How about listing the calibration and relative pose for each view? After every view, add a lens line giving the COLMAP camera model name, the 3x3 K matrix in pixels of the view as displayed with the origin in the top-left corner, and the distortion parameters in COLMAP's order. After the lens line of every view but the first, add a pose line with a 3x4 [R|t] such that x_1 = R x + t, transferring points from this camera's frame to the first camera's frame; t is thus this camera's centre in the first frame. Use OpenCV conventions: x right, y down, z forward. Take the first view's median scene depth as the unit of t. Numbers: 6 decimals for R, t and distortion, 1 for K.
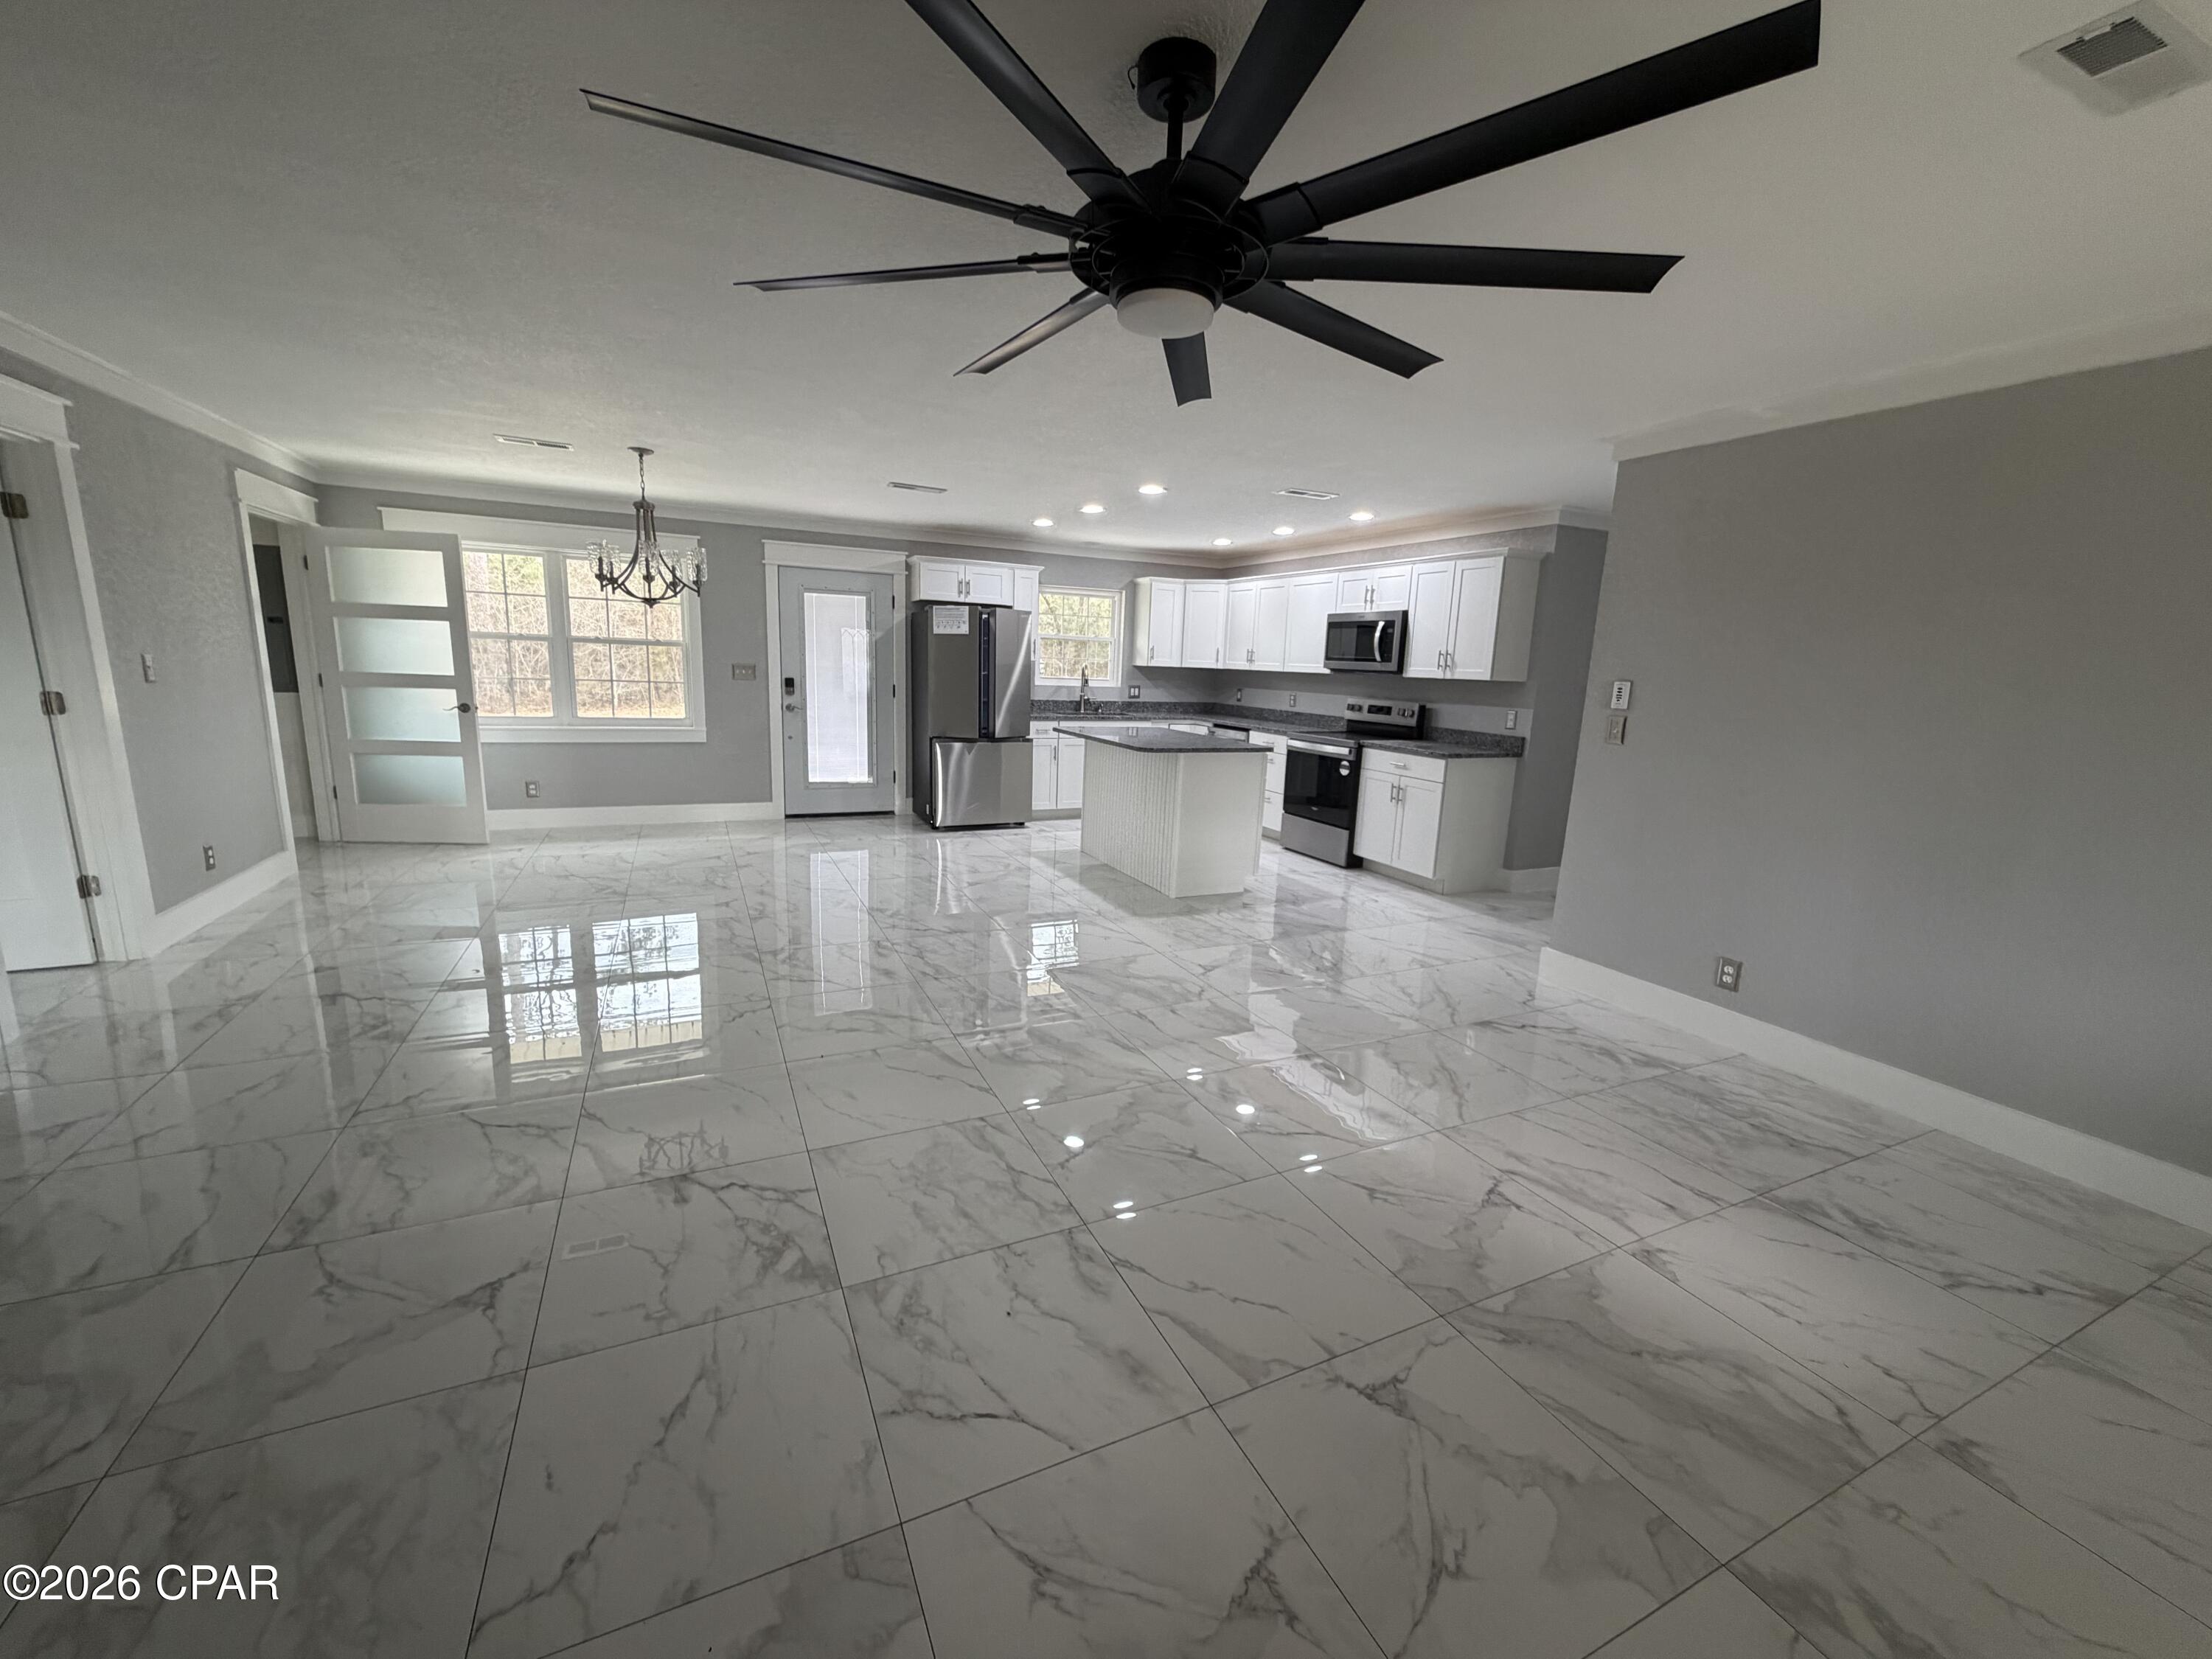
lens RADIAL K [[883.4, 0, 1104.2], [0, 883.4, 830.5], [0, 0, 1]] dist [0.000675, 0.000390]
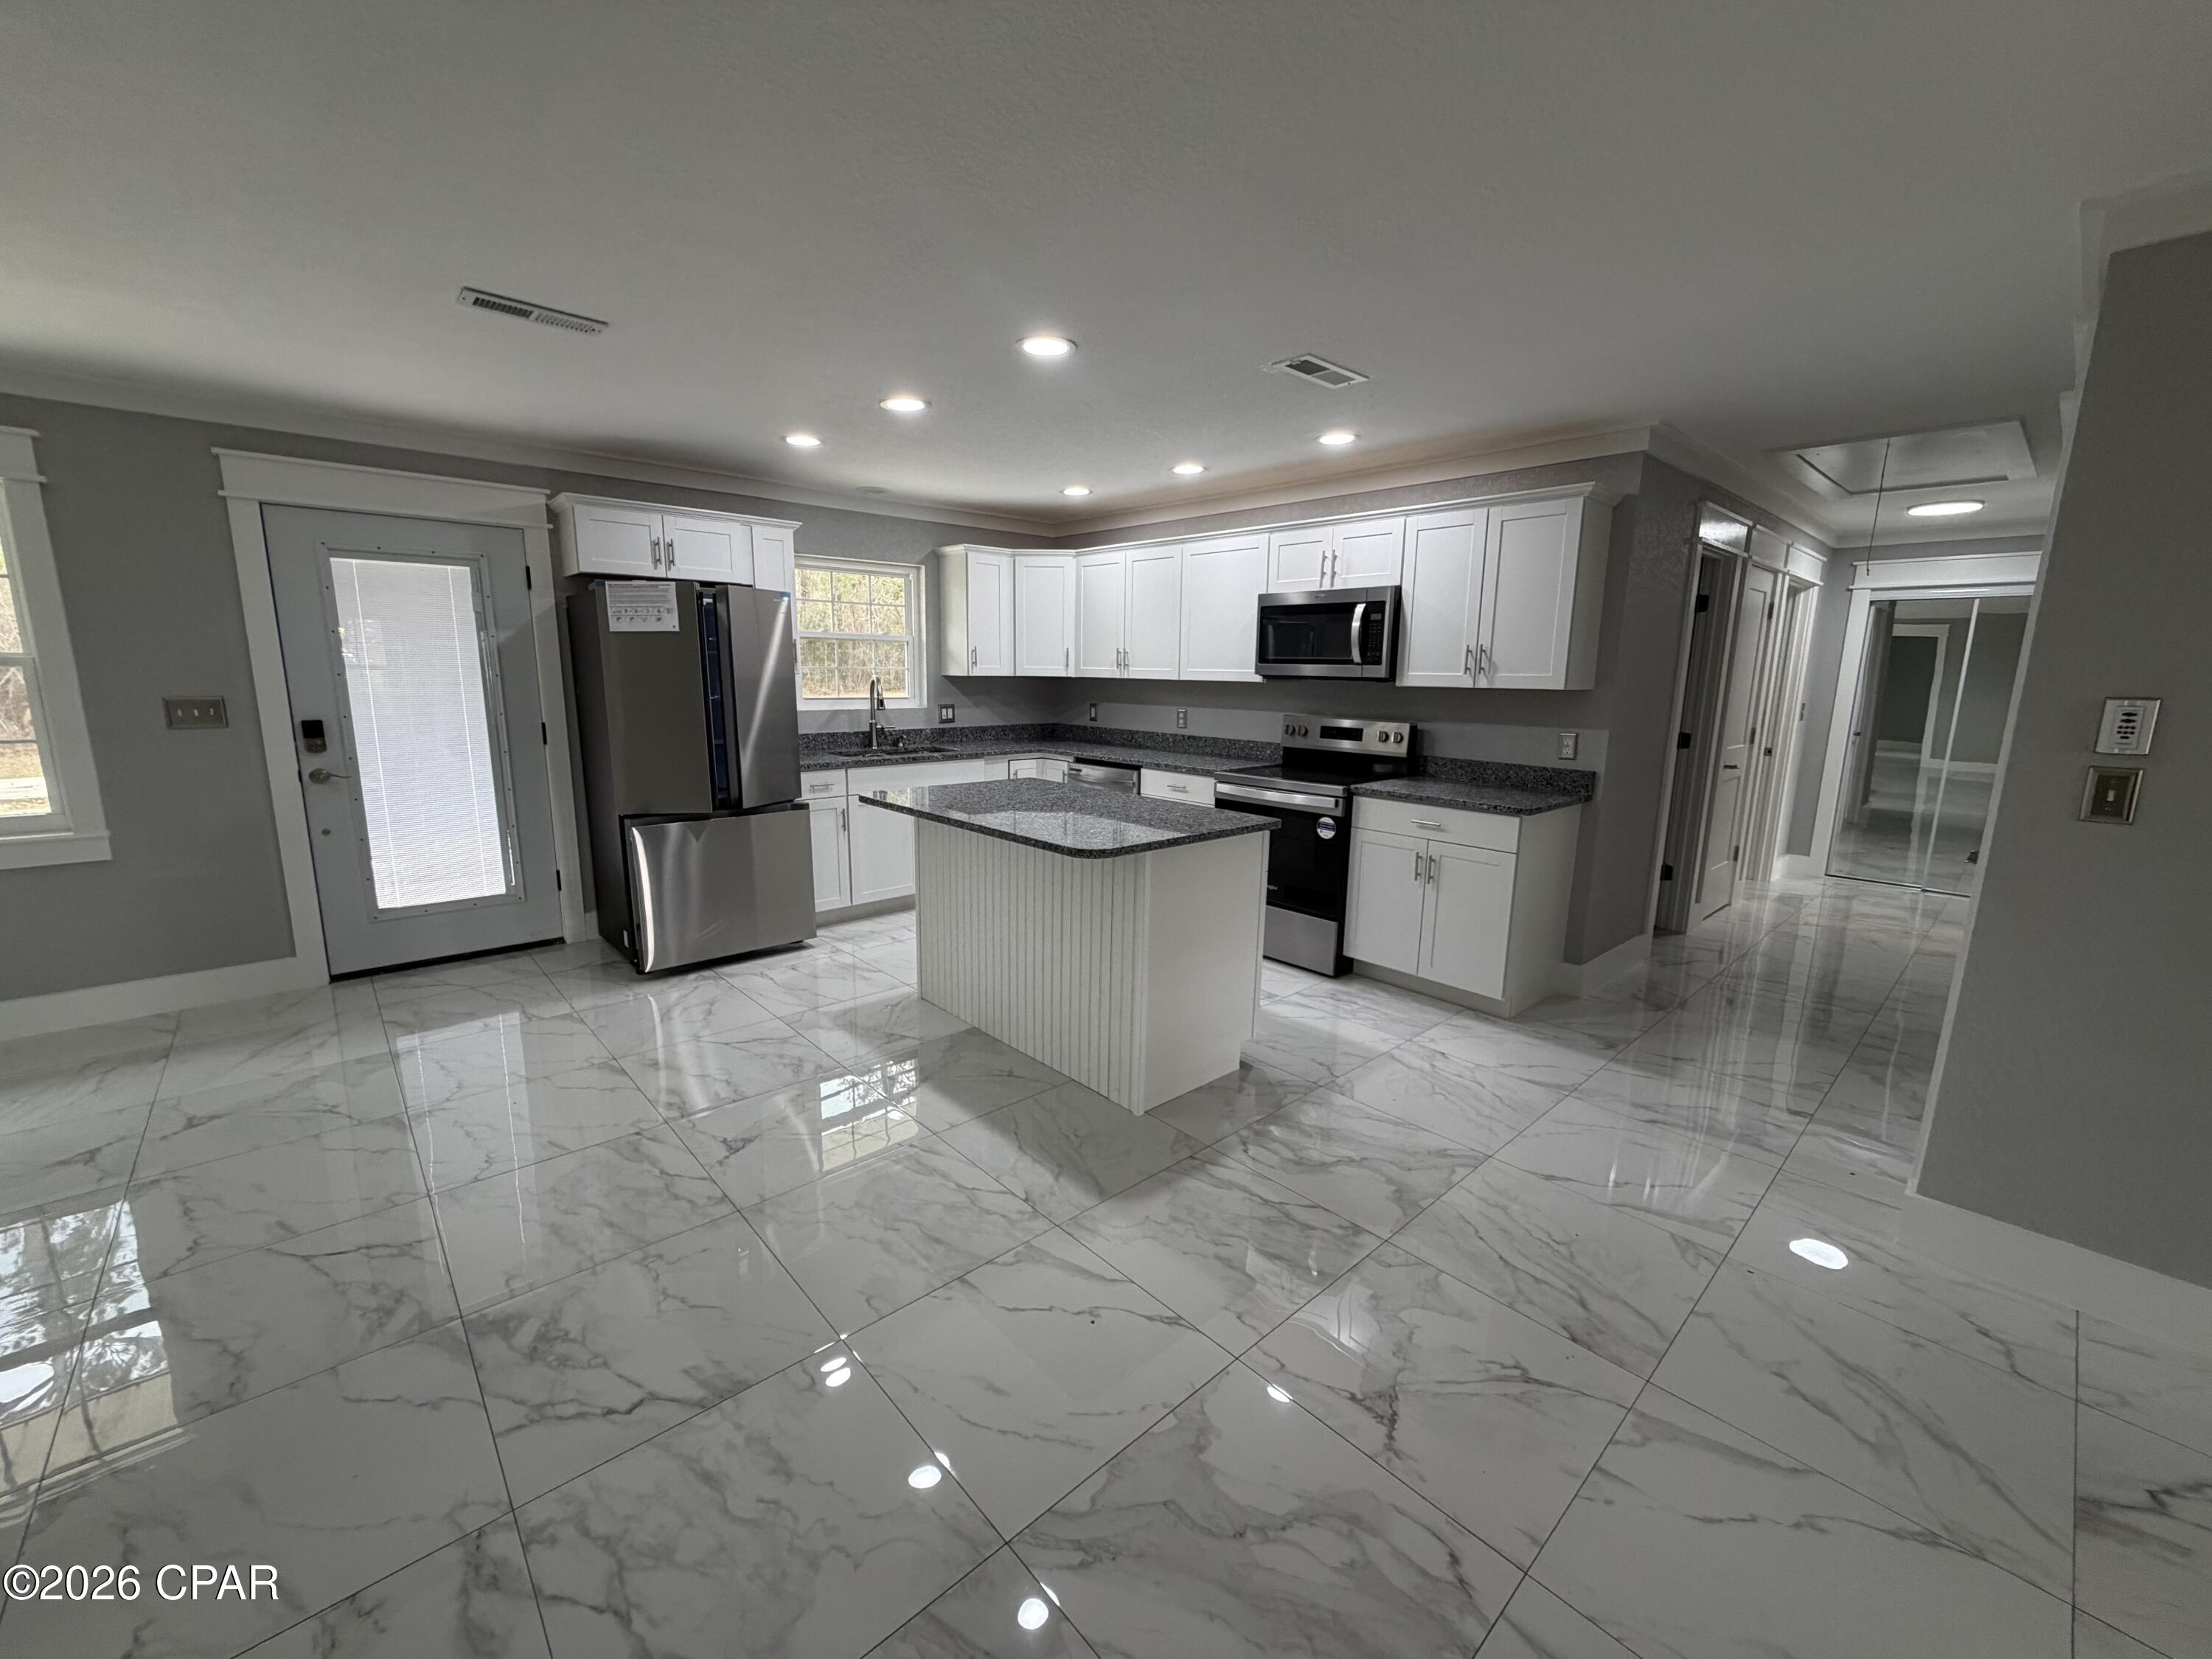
lens RADIAL K [[885.9, 0, 1103.3], [0, 885.9, 827.3], [0, 0, 1]] dist [0.001099, -0.000013]
pose [[0.955717, -0.076856, 0.284075, -0.064513], [0.077490, 0.996952, 0.009025, -0.081000], [-0.283903, 0.013387, 0.958759, 0.377618]]
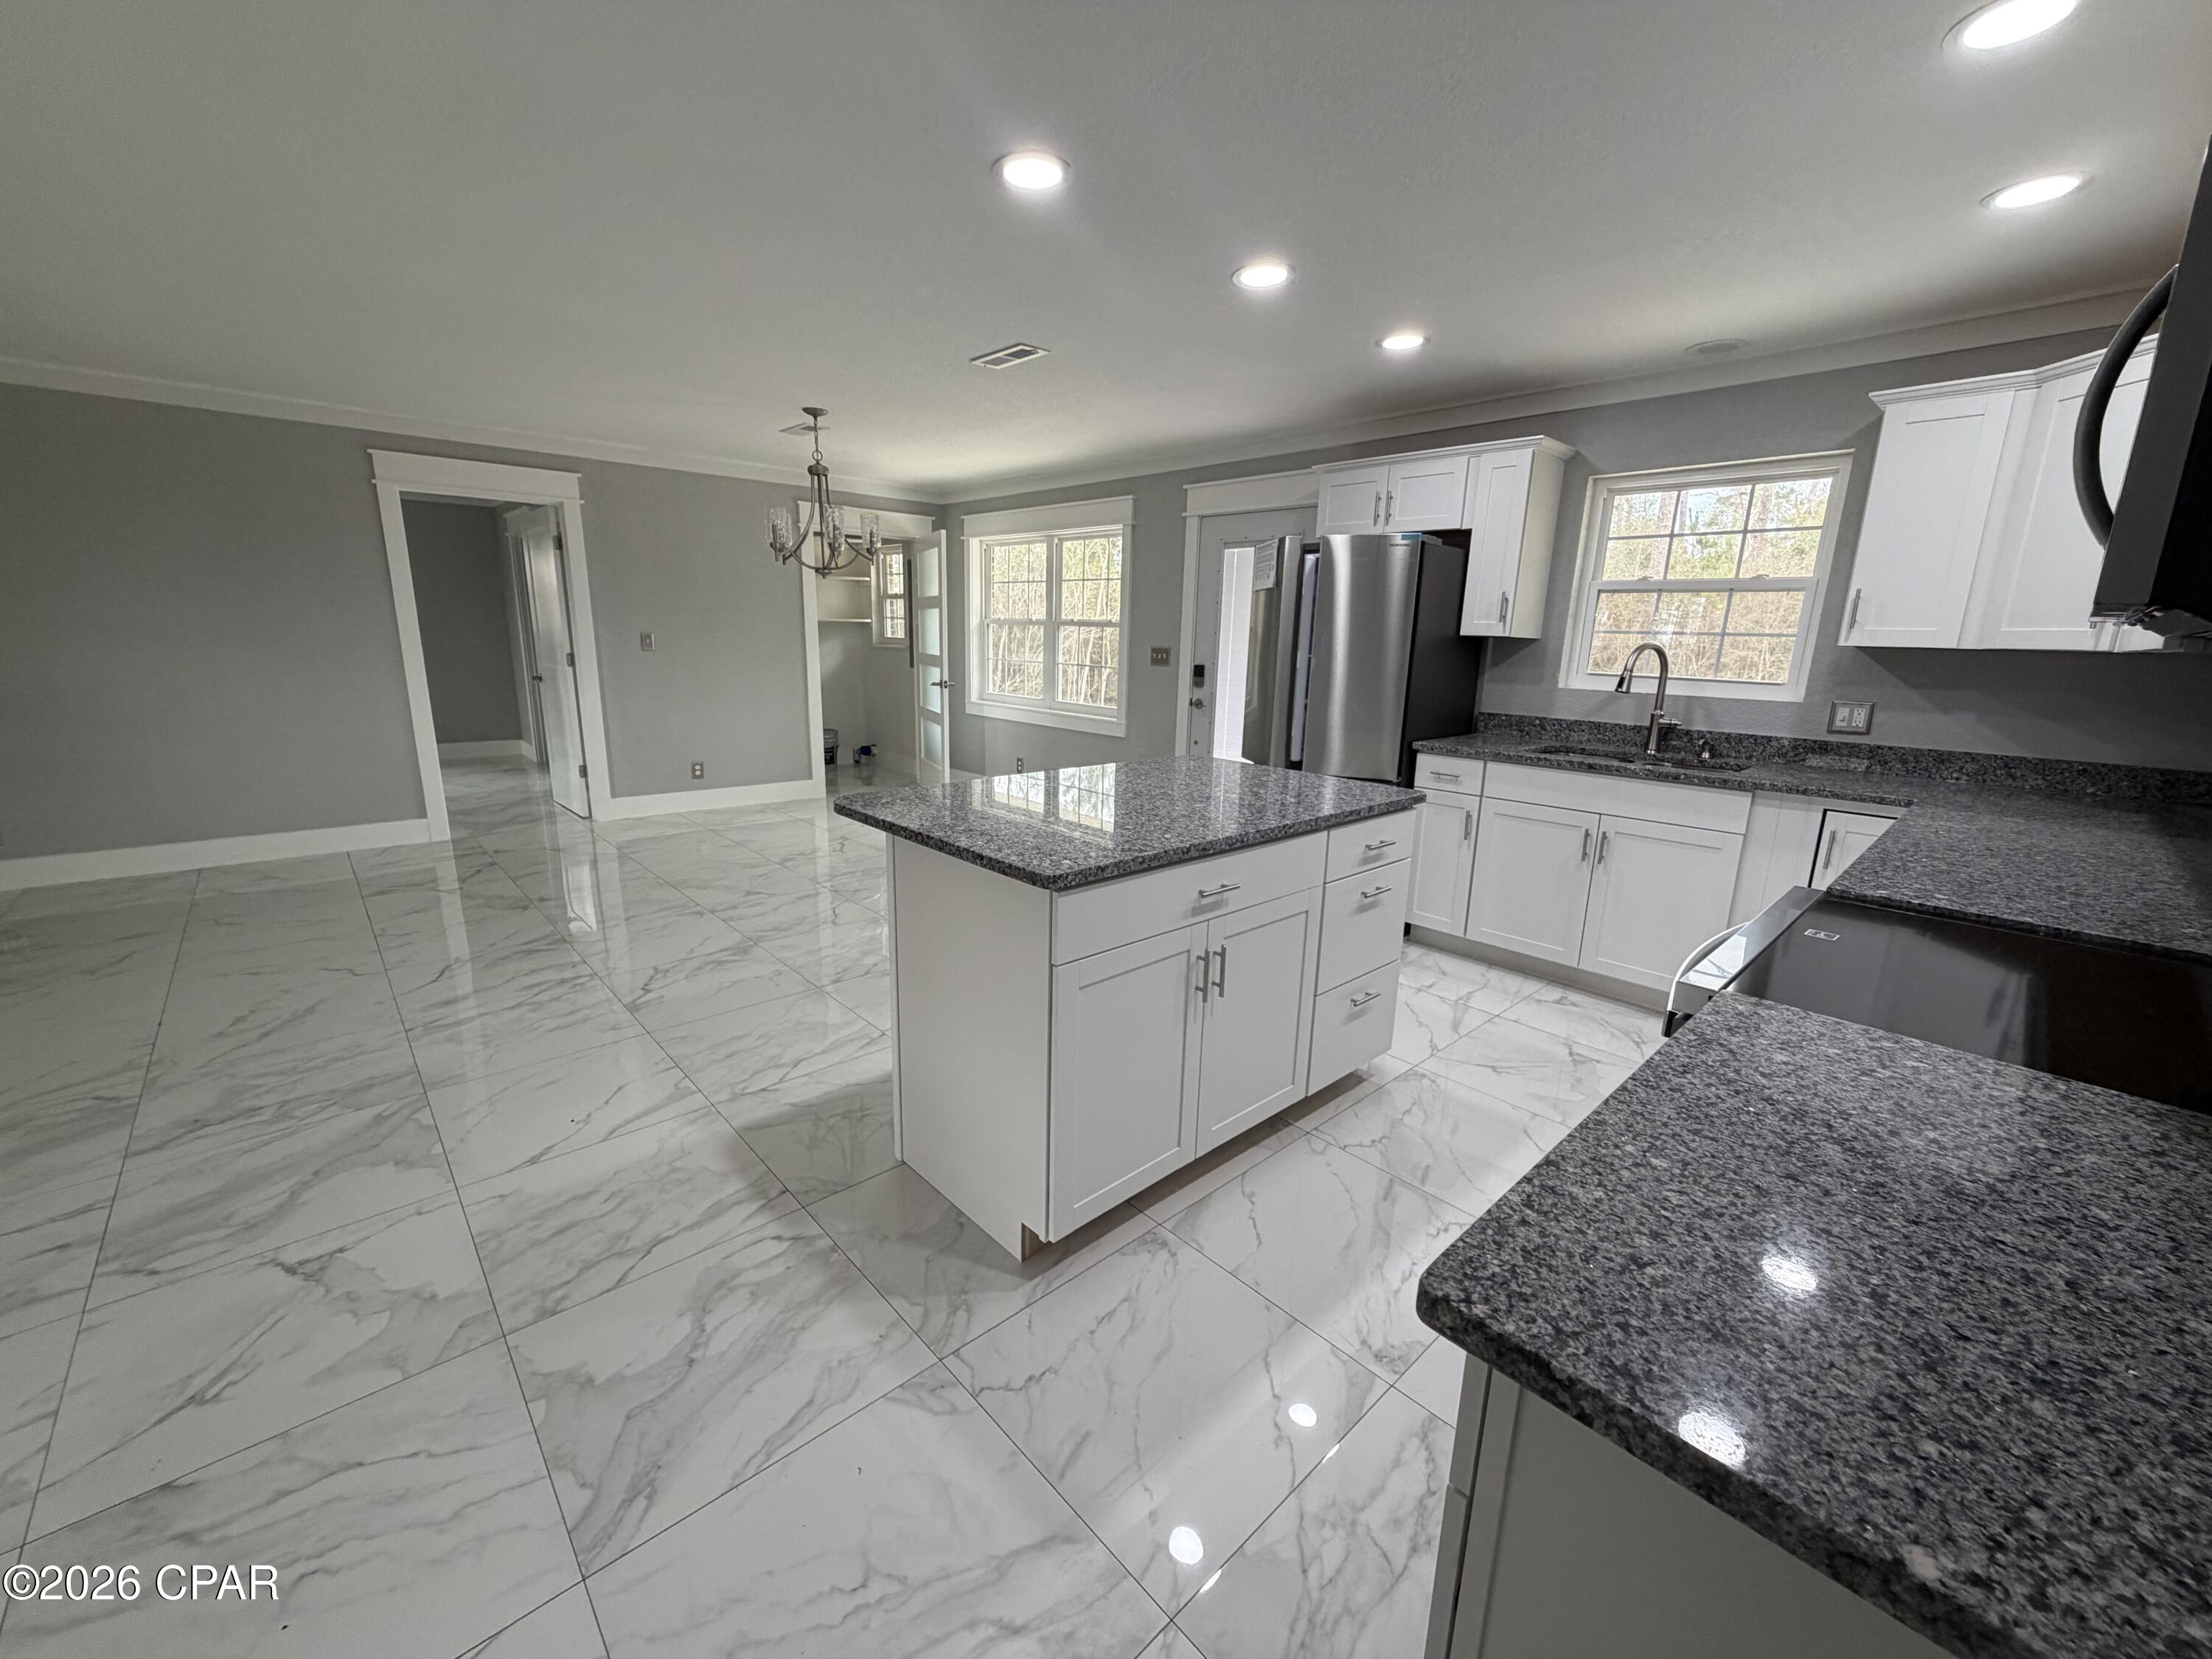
lens RADIAL K [[885.9, 0, 1103.3], [0, 885.9, 827.3], [0, 0, 1]] dist [0.001099, -0.000013]
pose [[0.295597, 0.177000, -0.938772, 0.374755], [-0.193909, 0.973346, 0.122461, -0.117821], [0.935426, 0.145837, 0.322040, 0.721707]]
